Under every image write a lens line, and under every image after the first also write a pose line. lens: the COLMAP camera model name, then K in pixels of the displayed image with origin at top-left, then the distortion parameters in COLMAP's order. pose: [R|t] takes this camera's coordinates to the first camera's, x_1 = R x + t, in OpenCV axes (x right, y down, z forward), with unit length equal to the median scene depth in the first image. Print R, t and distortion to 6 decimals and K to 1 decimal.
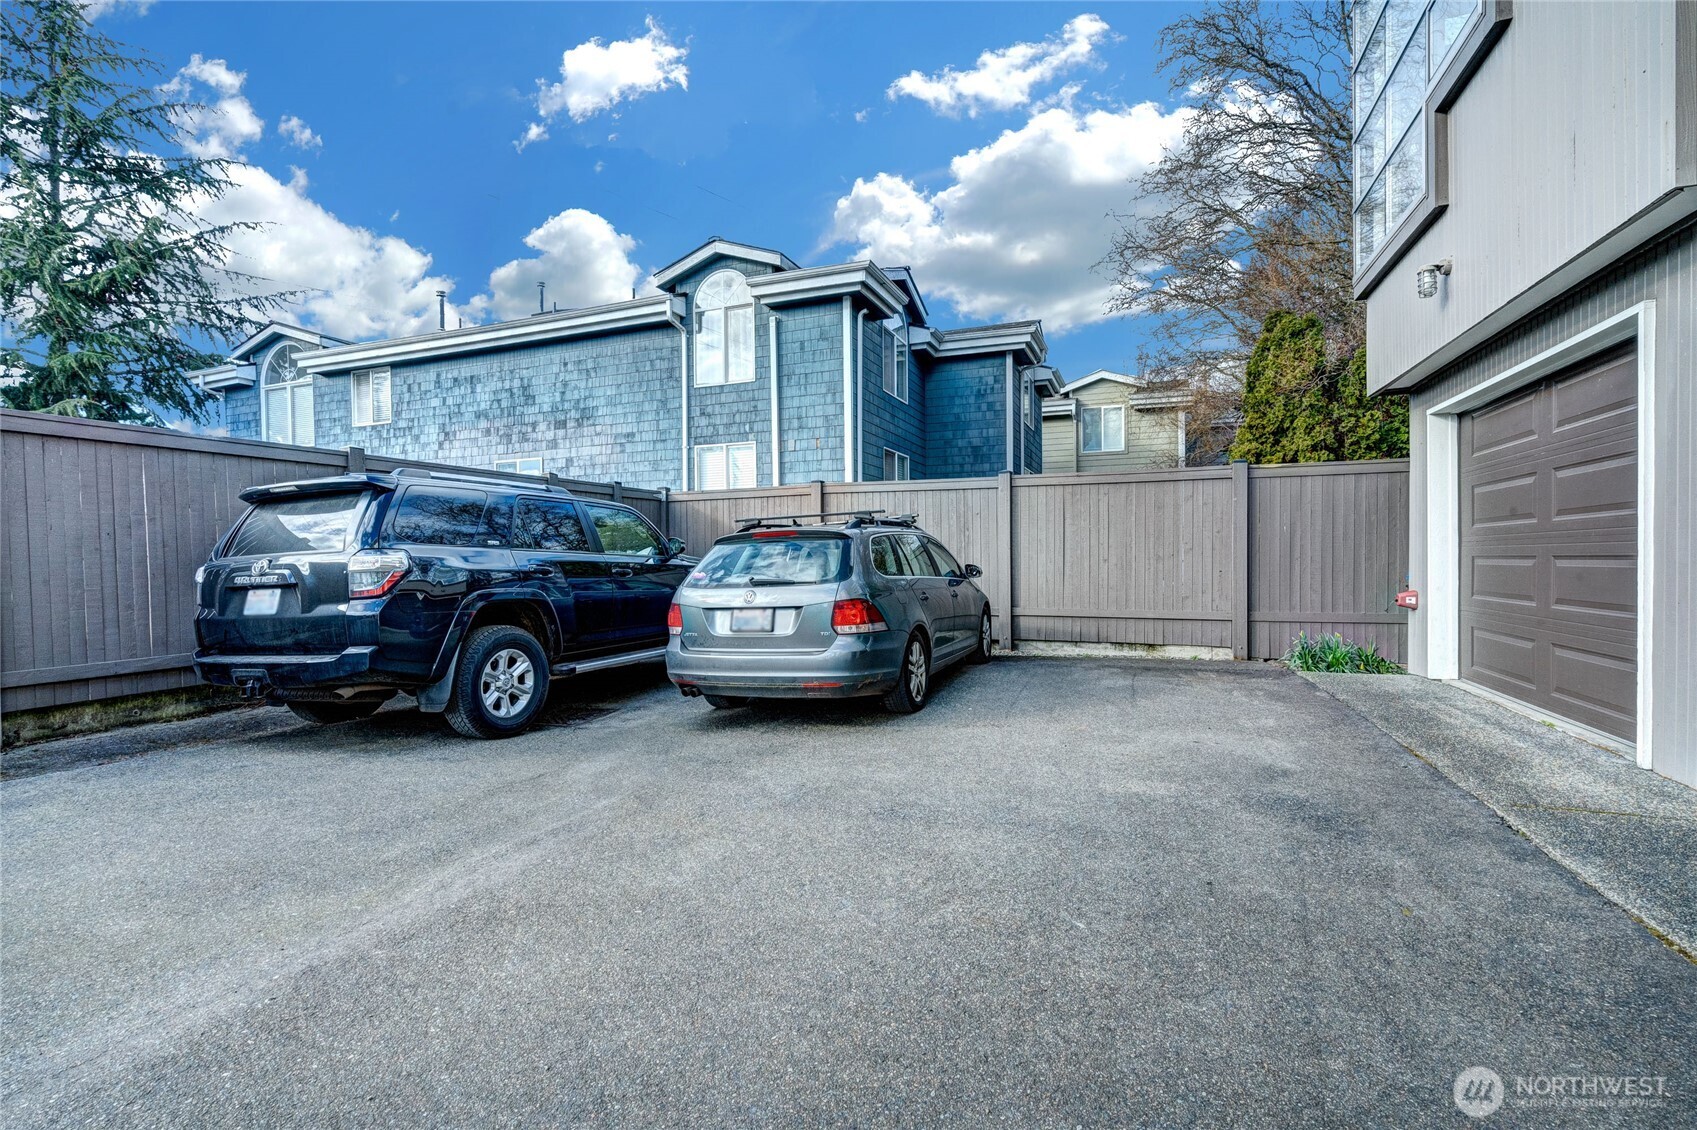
lens RADIAL K [[775.4, 0, 853.0], [0, 775.4, 568.1], [0, 0, 1]] dist [-0.000367, 0.000165]
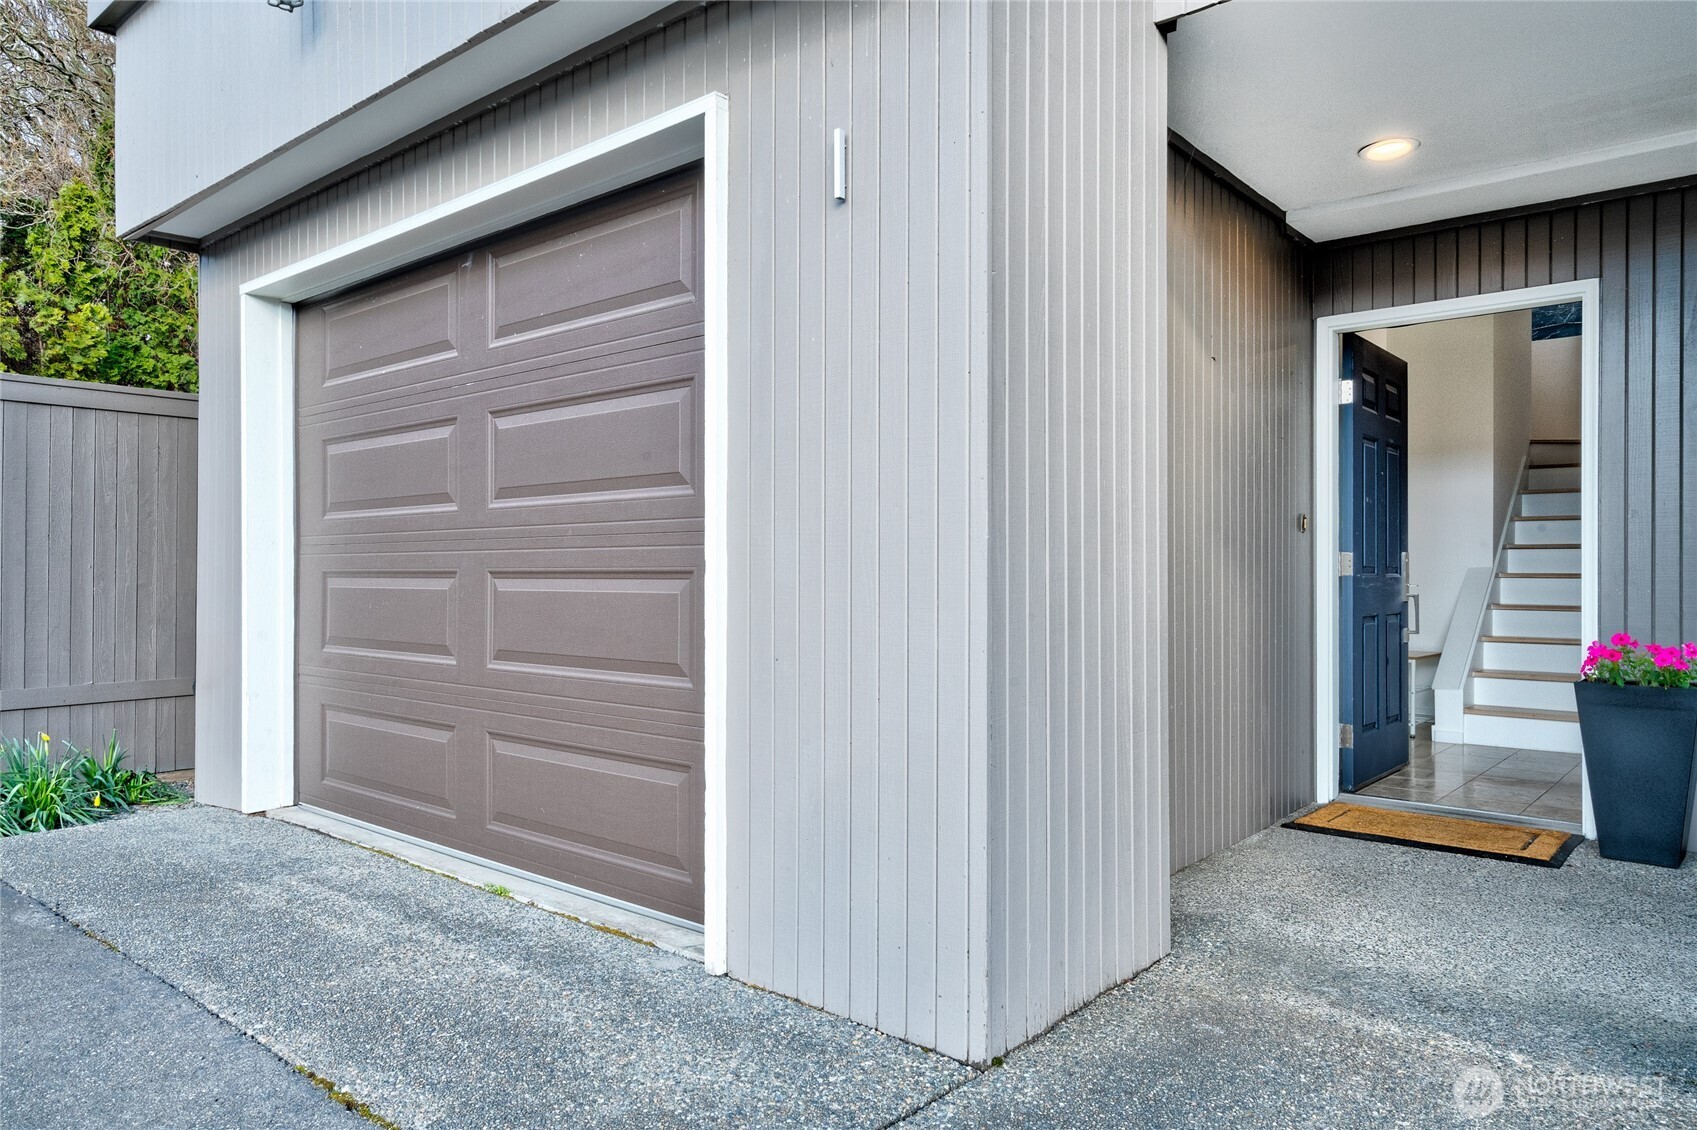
lens RADIAL K [[1086.7, 0, 851.3], [0, 1086.7, 574.8], [0, 0, 1]] dist [0.000463, -0.003850]
pose [[0.332160, 0.008041, 0.943189, 0.214024], [0.006373, 0.999922, -0.010769, -0.003218], [-0.943201, 0.009588, 0.332083, 0.407608]]
